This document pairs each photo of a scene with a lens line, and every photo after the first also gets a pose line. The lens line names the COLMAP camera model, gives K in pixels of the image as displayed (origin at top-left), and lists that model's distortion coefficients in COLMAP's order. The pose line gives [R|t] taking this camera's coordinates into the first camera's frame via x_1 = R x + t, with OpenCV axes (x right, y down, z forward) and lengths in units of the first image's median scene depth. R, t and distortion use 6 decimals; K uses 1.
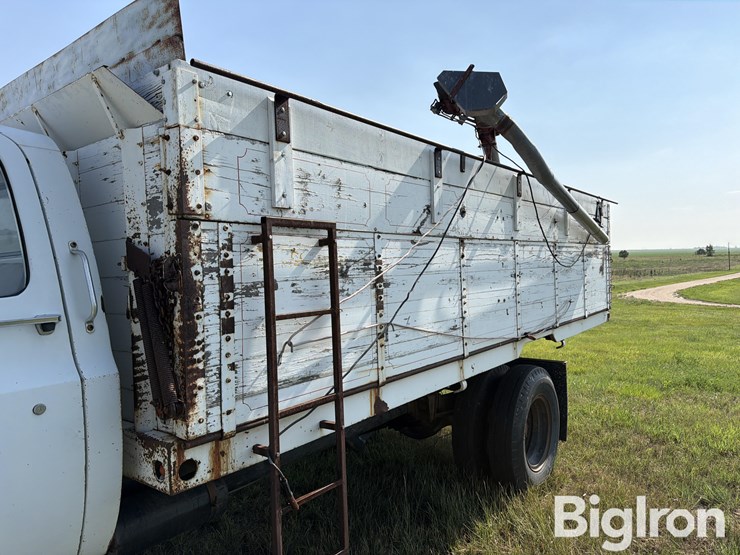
lens RADIAL K [[531.0, 0, 386.6], [0, 531.0, 278.8], [0, 0, 1]] dist [0.065178, -0.093860]
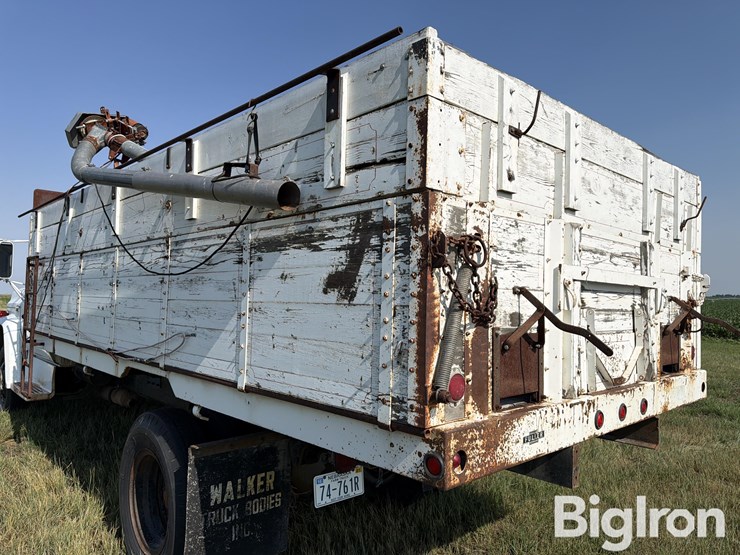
lens RADIAL K [[516.7, 0, 367.2], [0, 516.7, 278.4], [0, 0, 1]] dist [0.121859, -0.180025]
pose [[-0.193226, -0.010871, -0.981094, 2.221477], [-0.037025, 0.999307, -0.003780, -0.061533], [0.980456, 0.035595, -0.193494, 3.389293]]
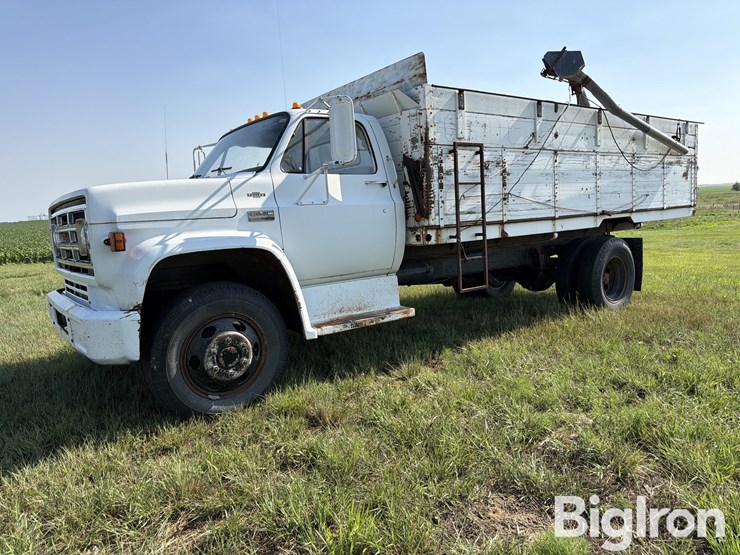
lens RADIAL K [[516.7, 0, 367.2], [0, 516.7, 278.4], [0, 0, 1]] dist [0.121859, -0.180025]
pose [[0.955394, 0.010238, -0.295158, 0.111482], [0.021503, 0.994335, 0.104092, 0.264287], [0.294551, -0.105795, 0.949761, -1.560812]]
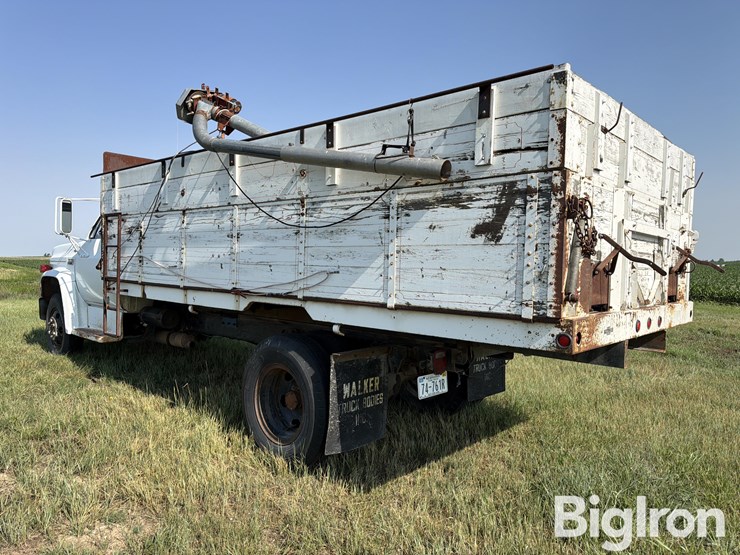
lens RADIAL K [[516.7, 0, 367.2], [0, 516.7, 278.4], [0, 0, 1]] dist [0.121859, -0.180025]
pose [[-0.112904, 0.057244, -0.991956, 2.780030], [-0.042613, 0.997142, 0.062394, 0.004426], [0.992692, 0.049314, -0.110142, 2.976329]]
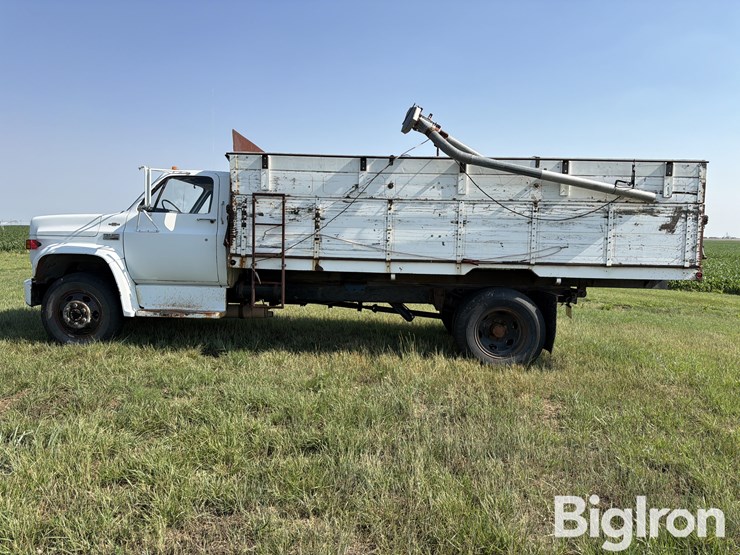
lens RADIAL K [[516.7, 0, 367.2], [0, 516.7, 278.4], [0, 0, 1]] dist [0.121859, -0.180025]
pose [[0.549328, 0.097924, -0.829849, 2.973757], [-0.061803, 0.995151, 0.076518, 0.124338], [0.833318, 0.009254, 0.552716, -0.202294]]
